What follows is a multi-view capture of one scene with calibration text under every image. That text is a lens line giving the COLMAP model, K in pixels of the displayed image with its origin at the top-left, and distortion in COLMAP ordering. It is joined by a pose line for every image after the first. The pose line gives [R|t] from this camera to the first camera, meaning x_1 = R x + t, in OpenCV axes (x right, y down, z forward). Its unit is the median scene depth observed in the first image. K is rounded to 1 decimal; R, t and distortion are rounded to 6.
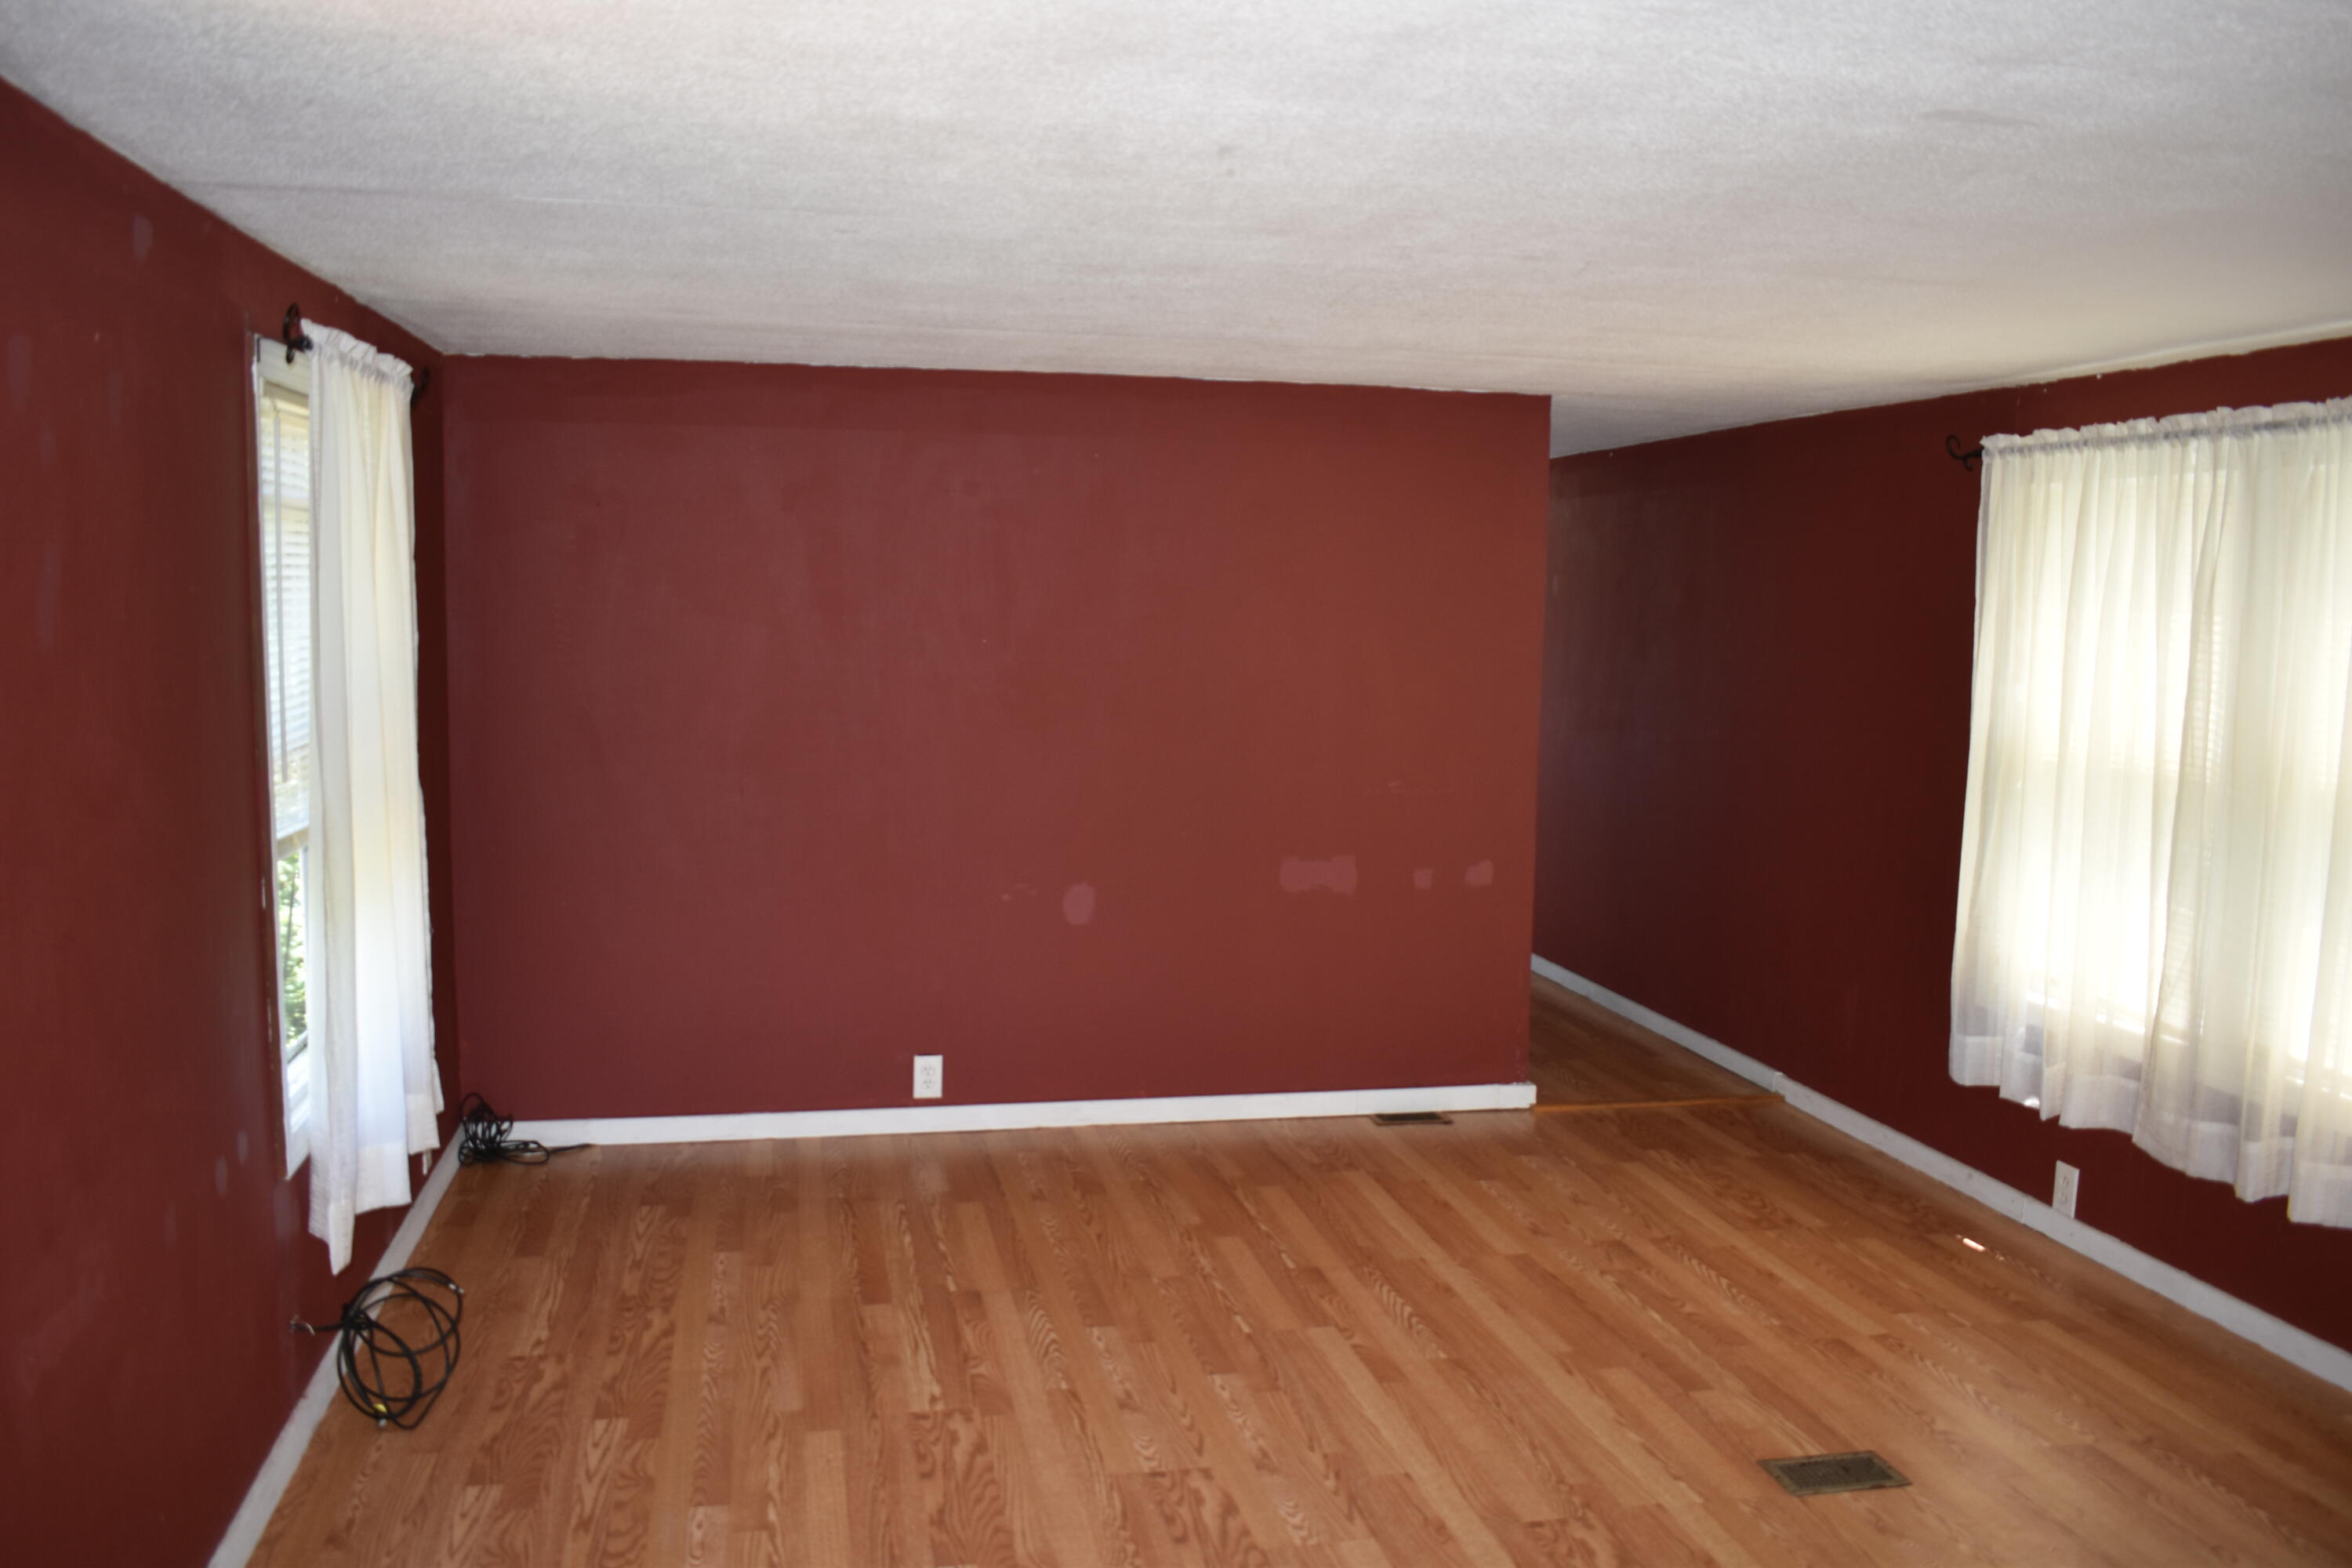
lens RADIAL K [[1846.0, 0, 1185.9], [0, 1846.0, 785.8], [0, 0, 1]] dist [-0.097595, 0.018351]
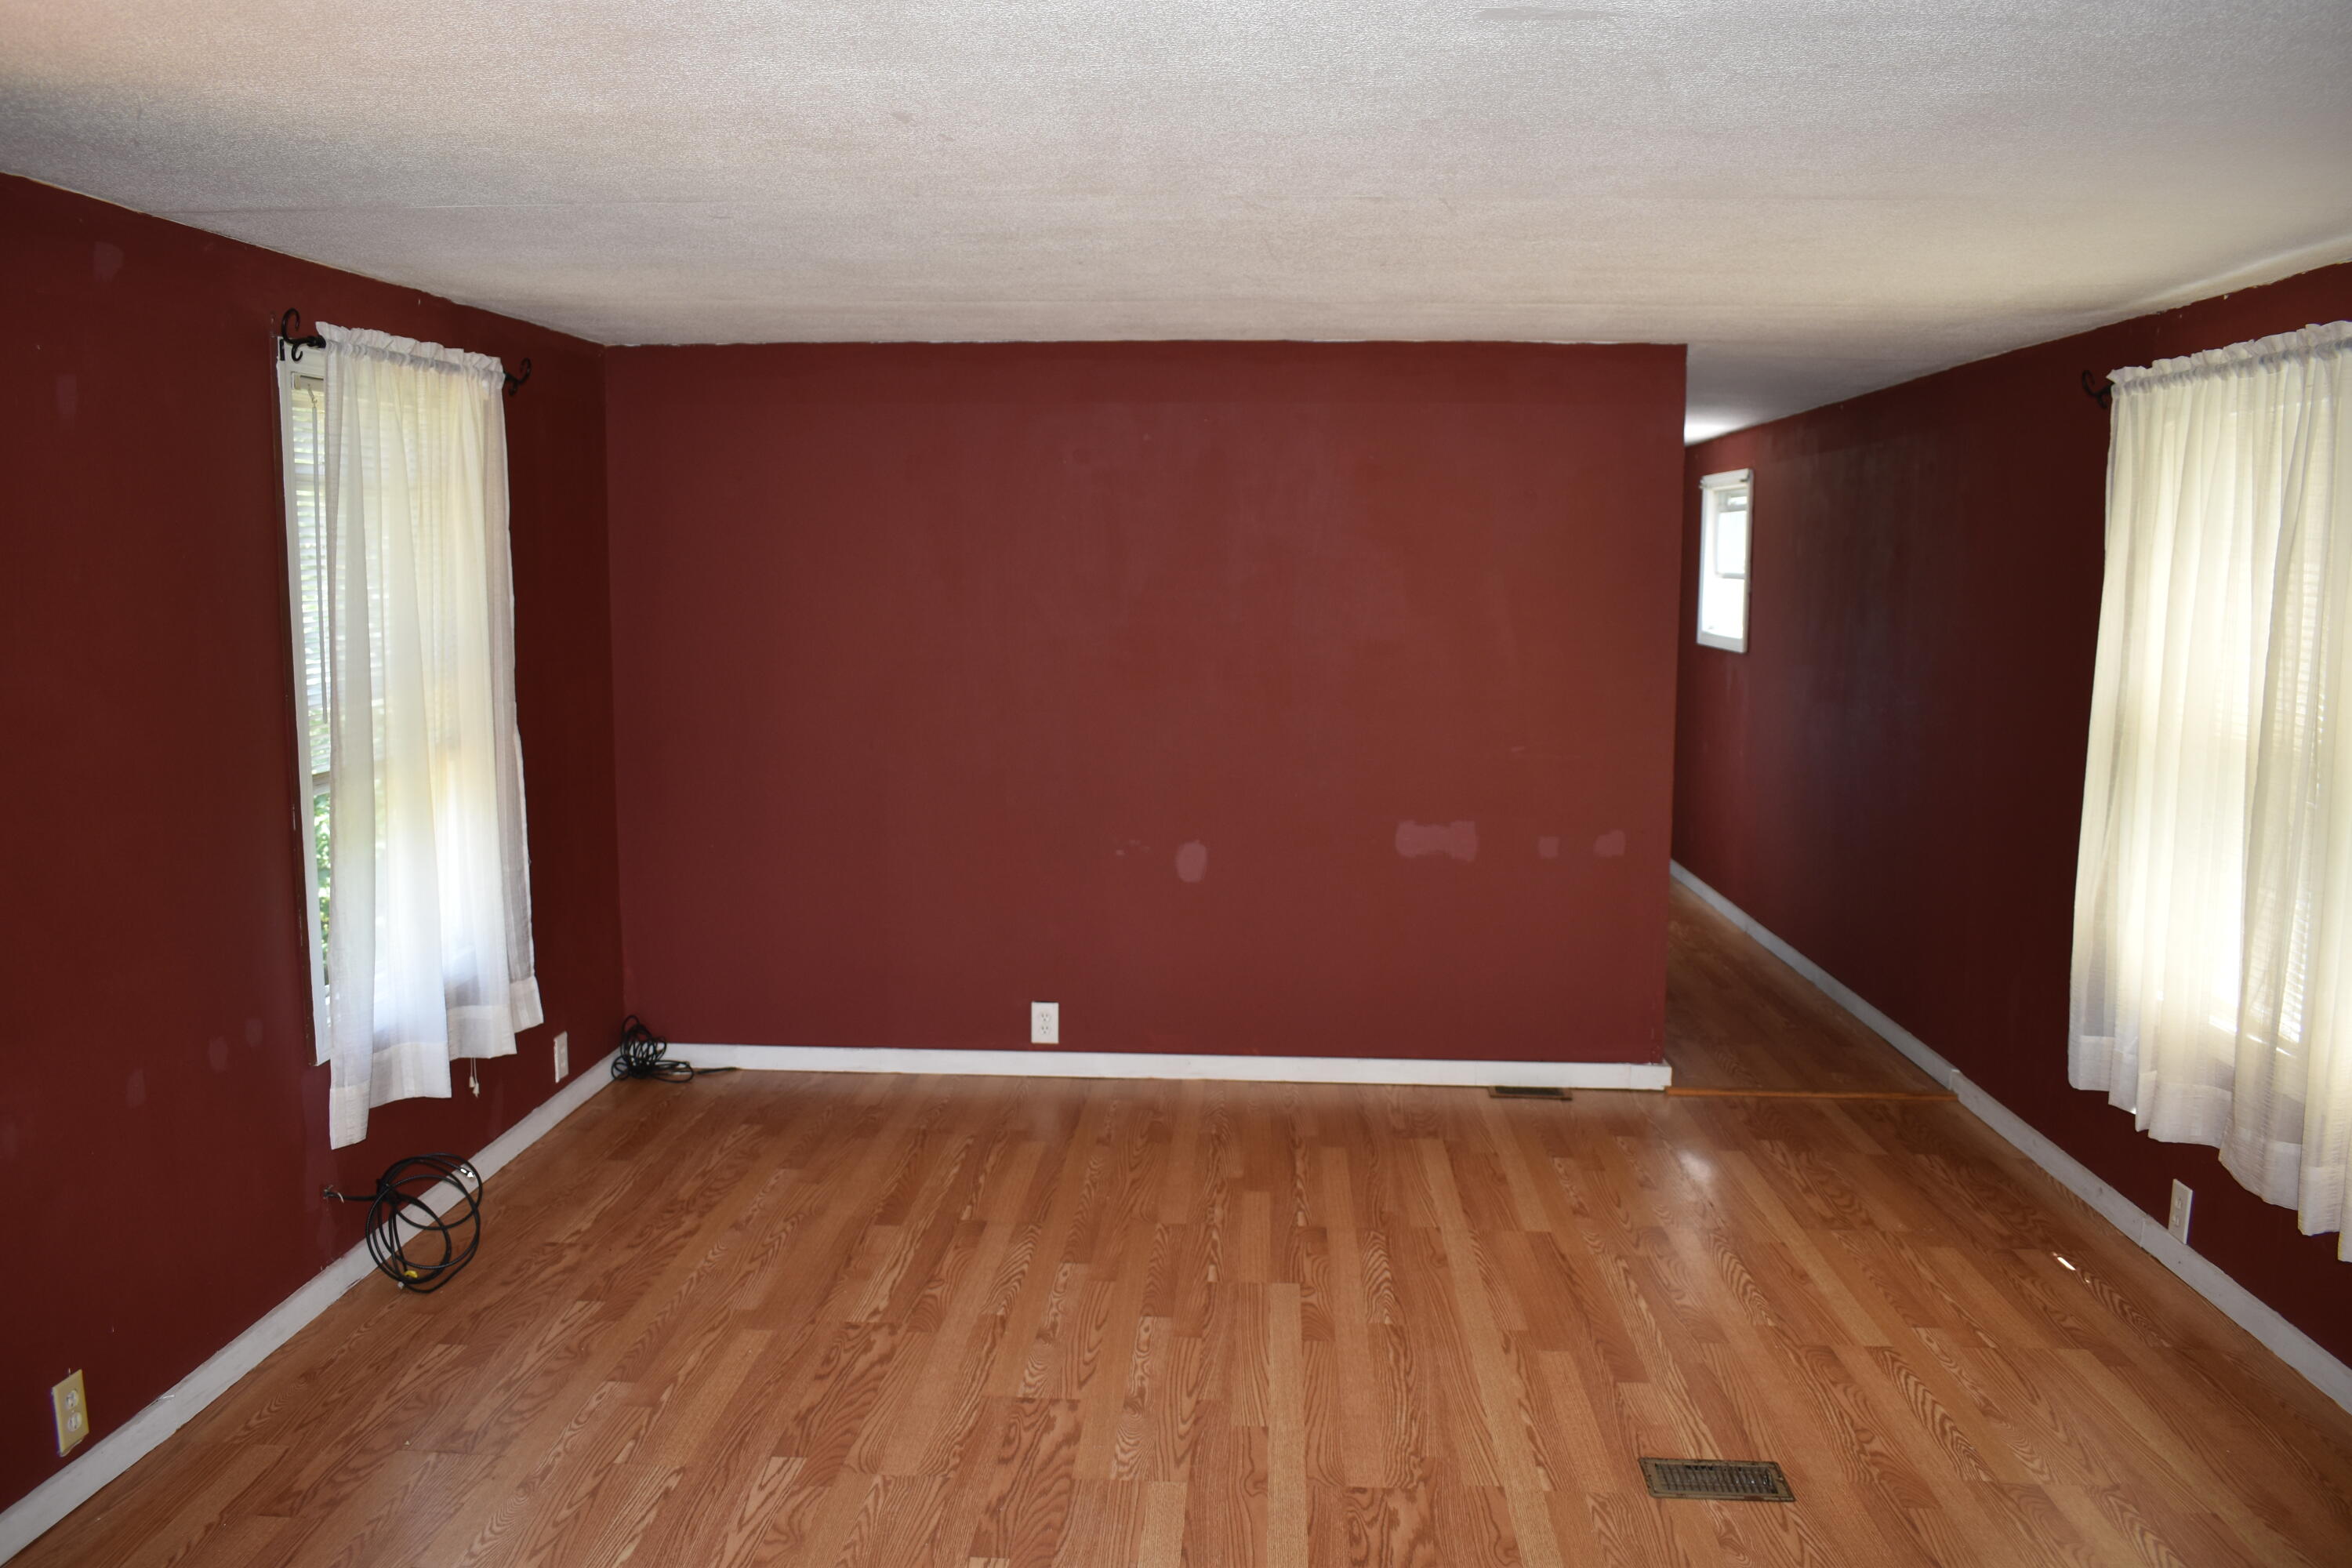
lens RADIAL K [[1846.0, 0, 1183.2], [0, 1846.0, 770.8], [0, 0, 1]] dist [-0.097595, 0.018351]
pose [[0.965437, 0.018165, -0.260002, 0.261106], [-0.017034, 0.999833, 0.006604, 0.009481], [0.260079, -0.001947, 0.965585, 0.017788]]
